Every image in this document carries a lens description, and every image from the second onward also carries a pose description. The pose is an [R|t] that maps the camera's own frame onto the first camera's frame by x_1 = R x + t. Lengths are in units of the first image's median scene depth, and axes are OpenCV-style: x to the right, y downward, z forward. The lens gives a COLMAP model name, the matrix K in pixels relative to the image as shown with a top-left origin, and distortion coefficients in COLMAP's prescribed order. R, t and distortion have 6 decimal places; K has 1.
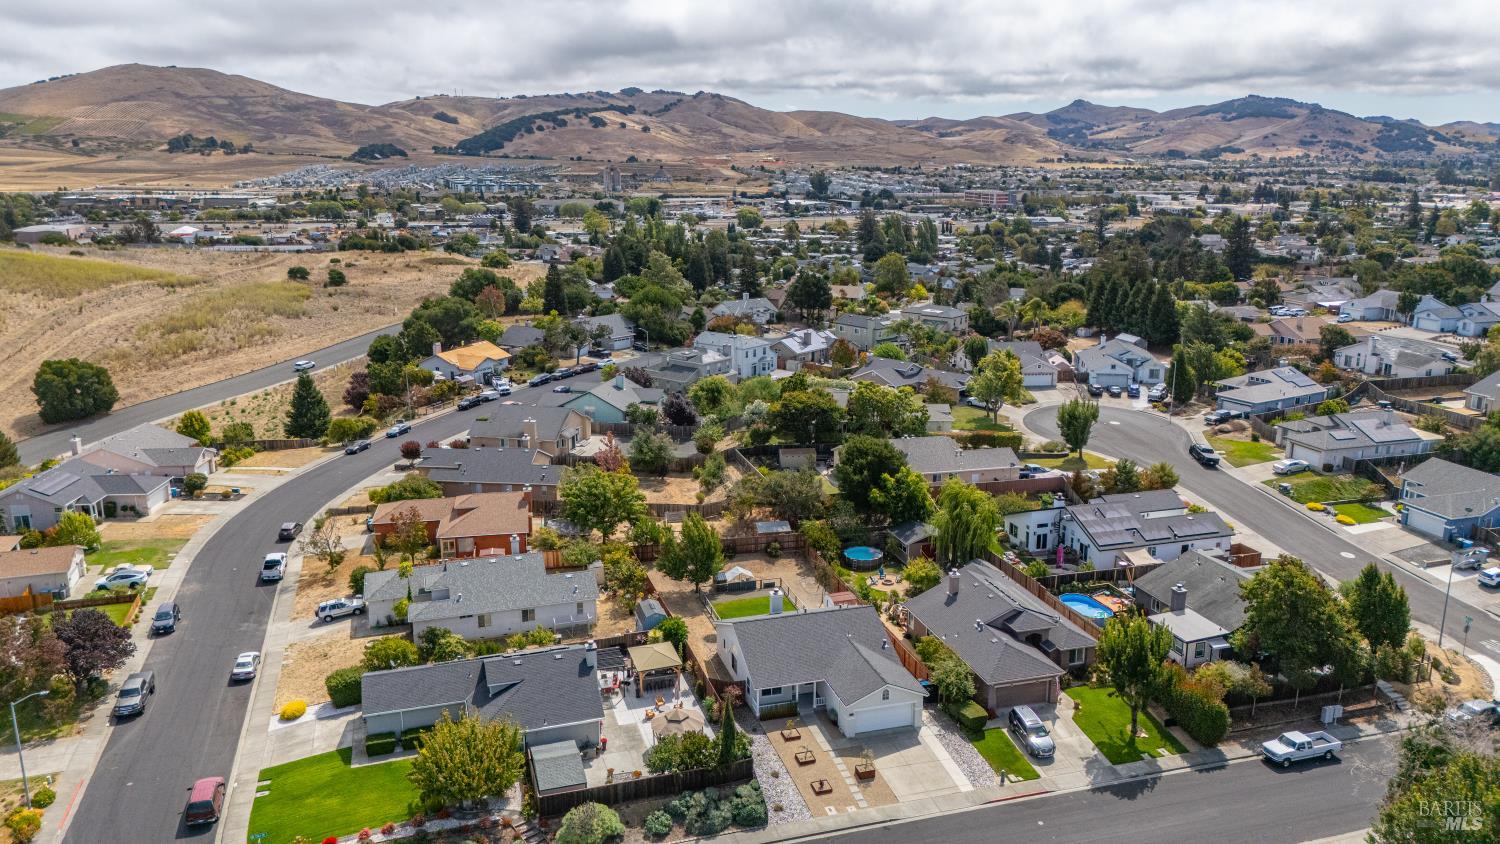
lens RADIAL K [[1098.9, 0, 751.5], [0, 1098.9, 423.8], [0, 0, 1]] dist [0.078122, -0.075120]
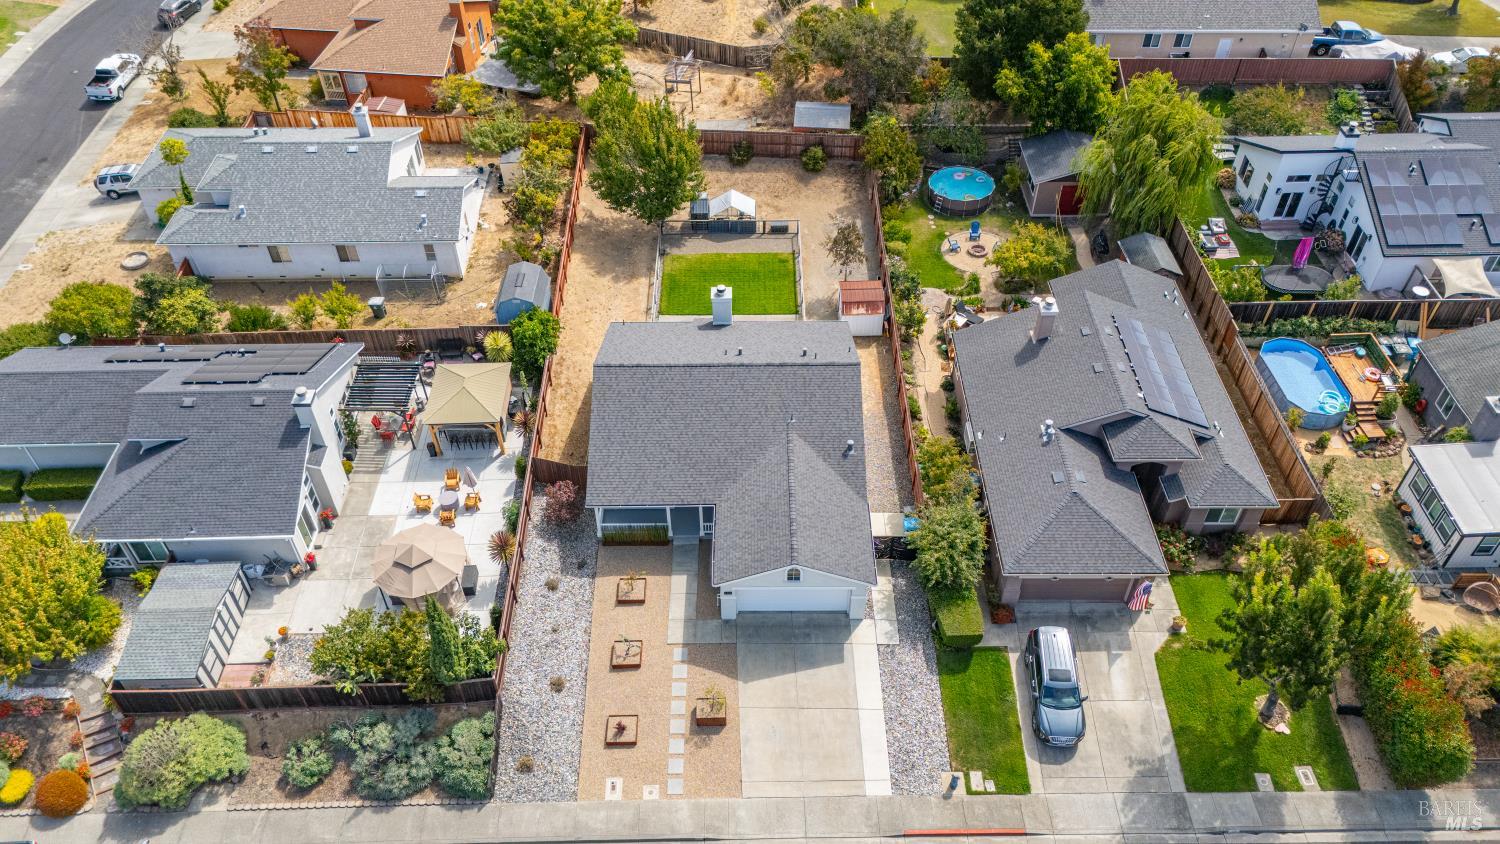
lens RADIAL K [[1098.9, 0, 751.8], [0, 1098.9, 423.8], [0, 0, 1]] dist [0.078122, -0.075120]
pose [[0.959397, 0.192263, -0.206378, 0.141494], [-0.063380, 0.859924, 0.506473, -0.066079], [0.274846, -0.472828, 0.837194, 0.407452]]
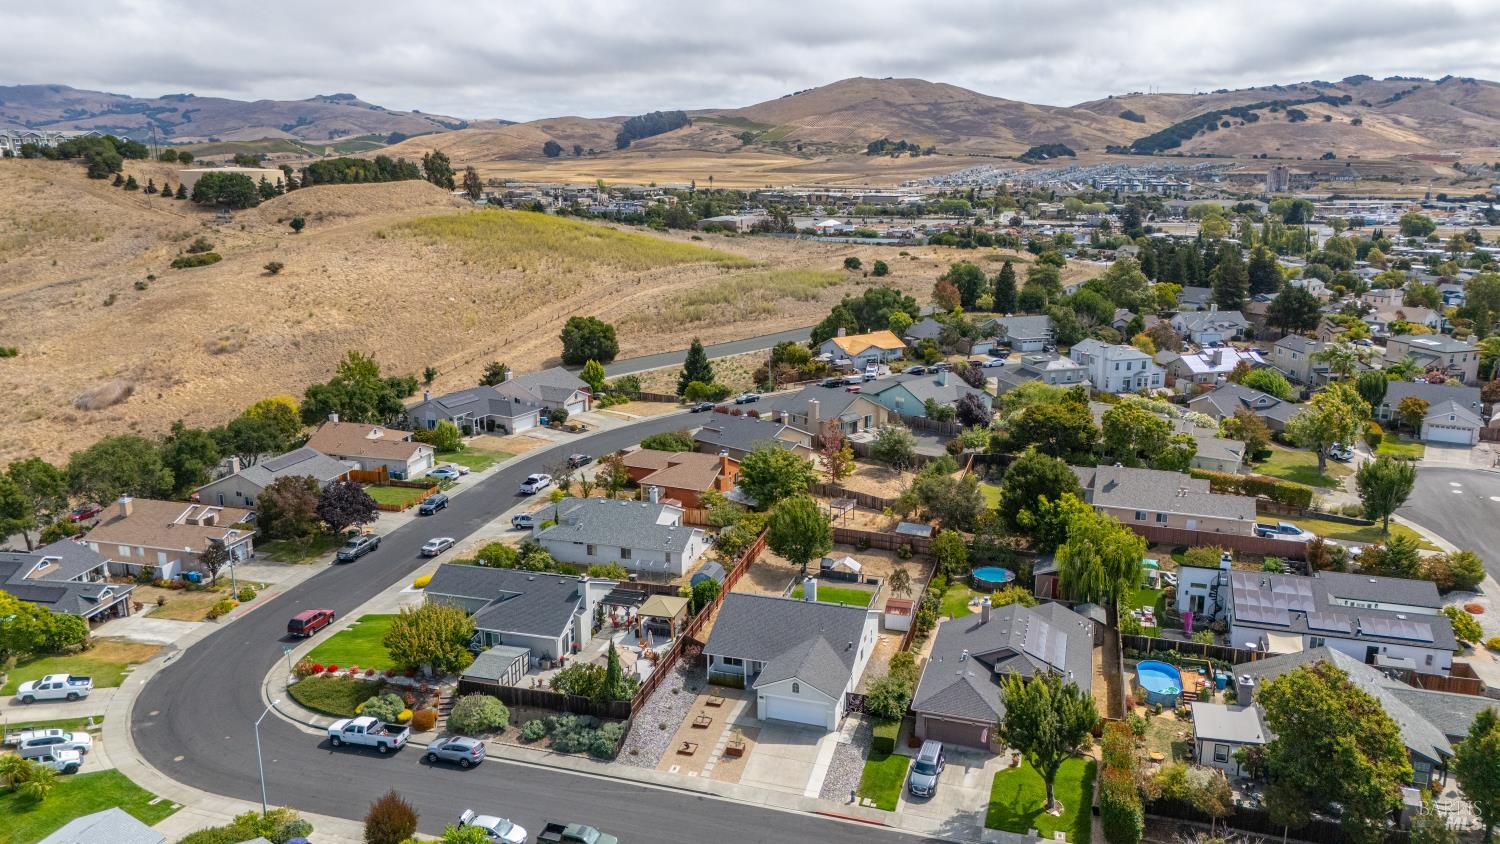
lens RADIAL K [[1098.9, 0, 752.9], [0, 1098.9, 425.4], [0, 0, 1]] dist [0.078122, -0.075120]
pose [[0.829173, 0.134020, -0.542688, 0.427687], [-0.133130, 0.990245, 0.041137, -0.019832], [0.542907, 0.038138, 0.838926, 0.089170]]
